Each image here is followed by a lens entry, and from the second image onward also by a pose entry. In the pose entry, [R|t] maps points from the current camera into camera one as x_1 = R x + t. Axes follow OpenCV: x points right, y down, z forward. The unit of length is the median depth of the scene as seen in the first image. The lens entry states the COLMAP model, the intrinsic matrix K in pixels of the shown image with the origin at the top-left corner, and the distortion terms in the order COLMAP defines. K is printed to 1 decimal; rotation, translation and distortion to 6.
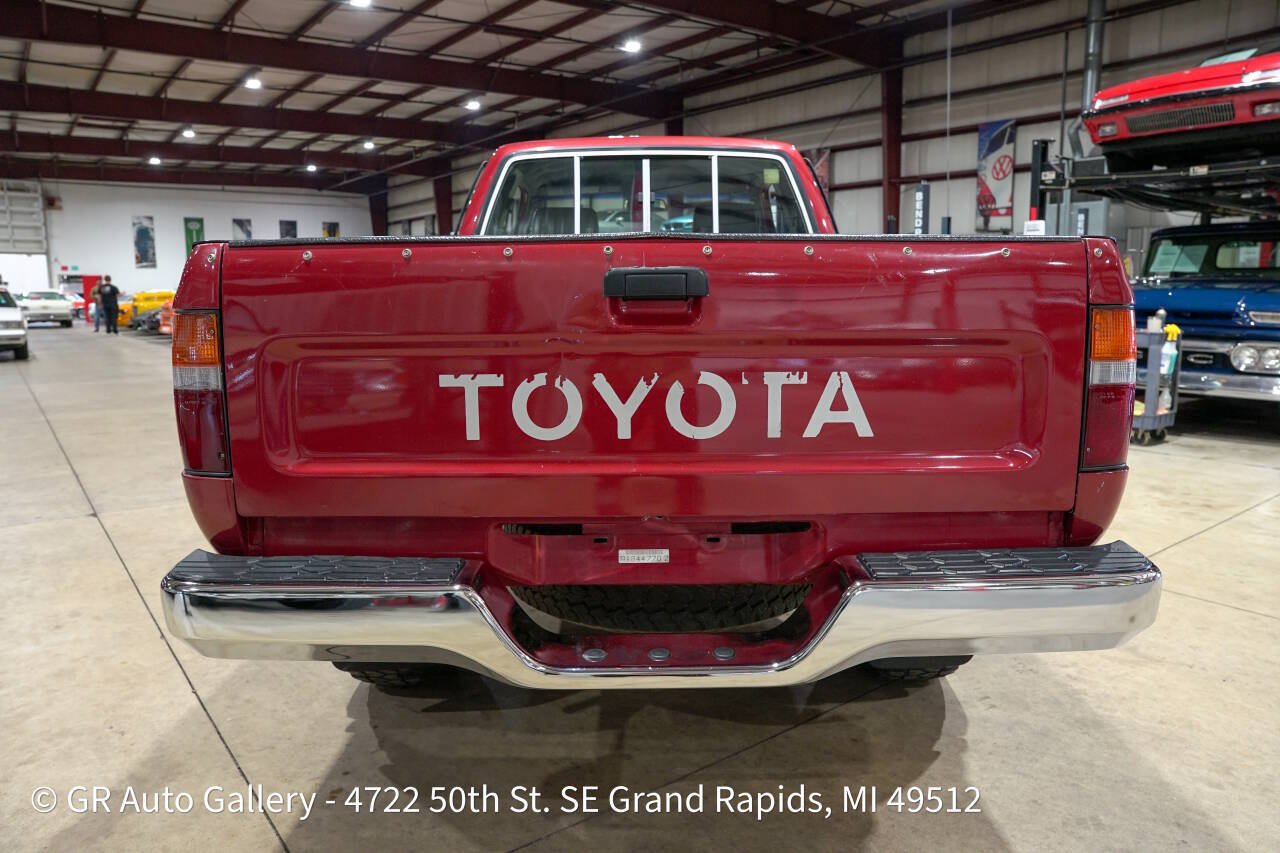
lens RADIAL K [[877.5, 0, 643.8], [0, 877.5, 424.1], [0, 0, 1]] dist [-0.143355, 0.114924]
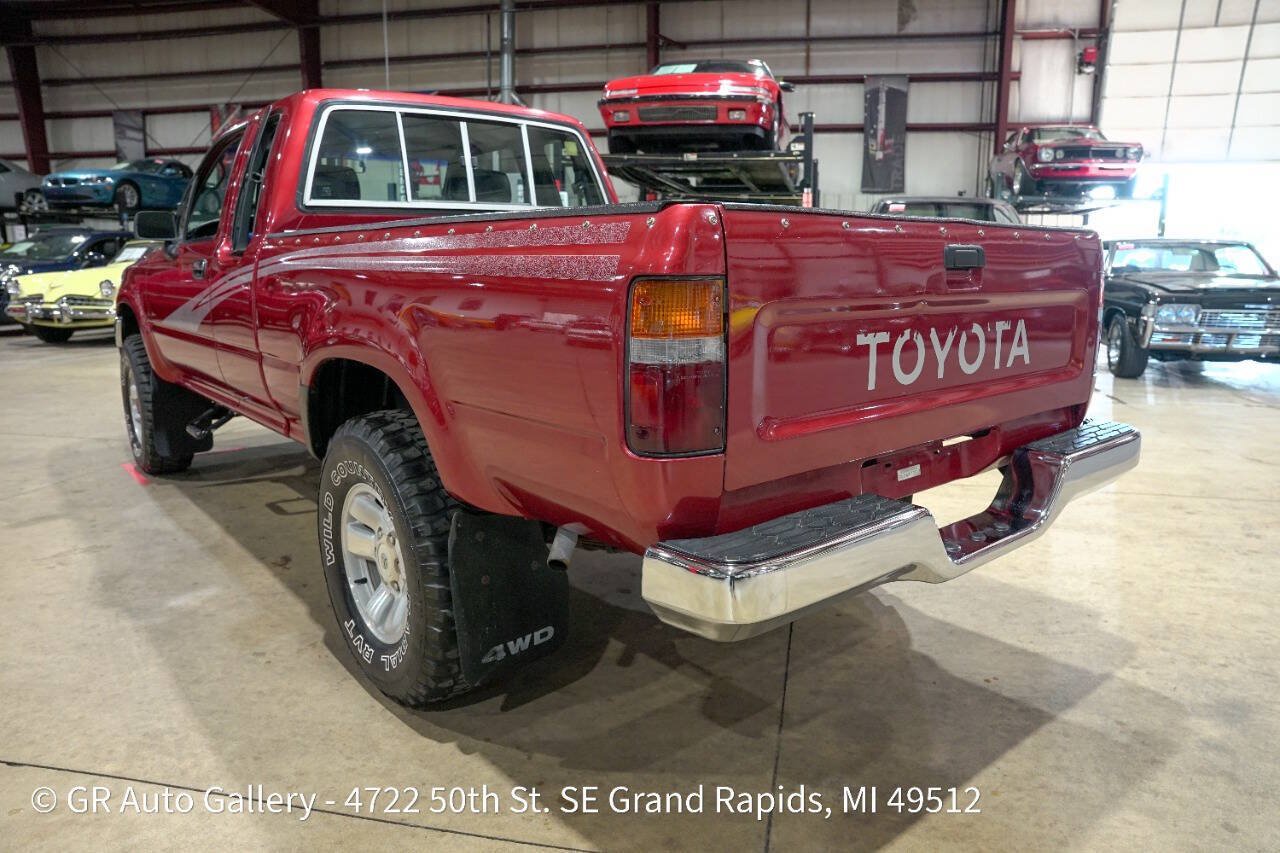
lens RADIAL K [[877.5, 0, 643.8], [0, 877.5, 424.1], [0, 0, 1]] dist [-0.143355, 0.114924]
pose [[0.765489, -0.115049, 0.633080, -0.084349], [0.089902, 0.993358, 0.071818, -0.003374], [-0.637138, 0.001939, 0.770747, 0.022077]]
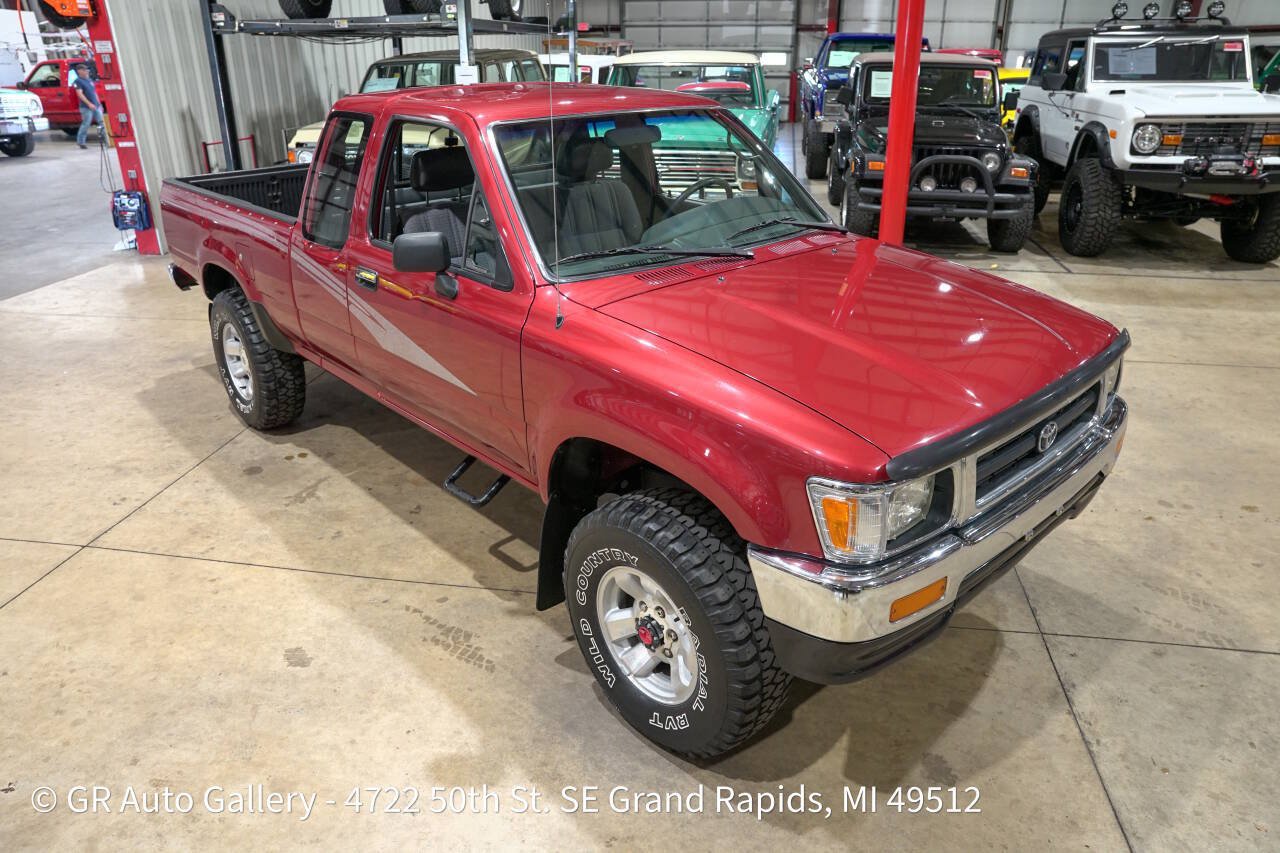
lens RADIAL K [[880.0, 0, 643.6], [0, 880.0, 423.5], [0, 0, 1]] dist [-0.142416, 0.115698]
pose [[-0.729942, 0.281092, -0.623035, 0.113813], [-0.095678, 0.860529, 0.500336, -0.093833], [0.676780, 0.424827, -0.601242, 0.354168]]
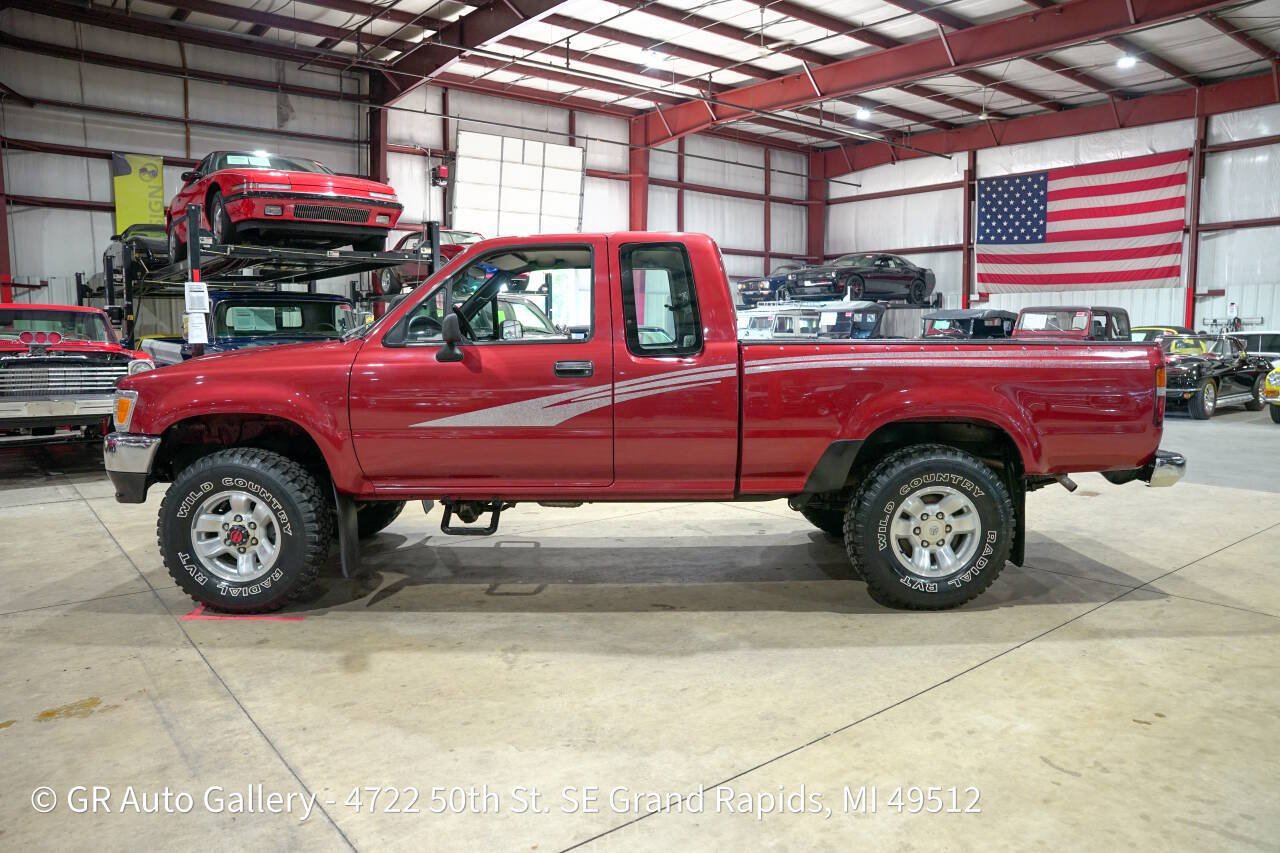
lens RADIAL K [[877.5, 0, 643.8], [0, 877.5, 424.1], [0, 0, 1]] dist [-0.143355, 0.114924]
pose [[-0.012934, -0.094973, 0.995396, -0.235761], [0.152425, 0.983658, 0.095833, -0.033710], [-0.988230, 0.152963, 0.001753, 0.194300]]
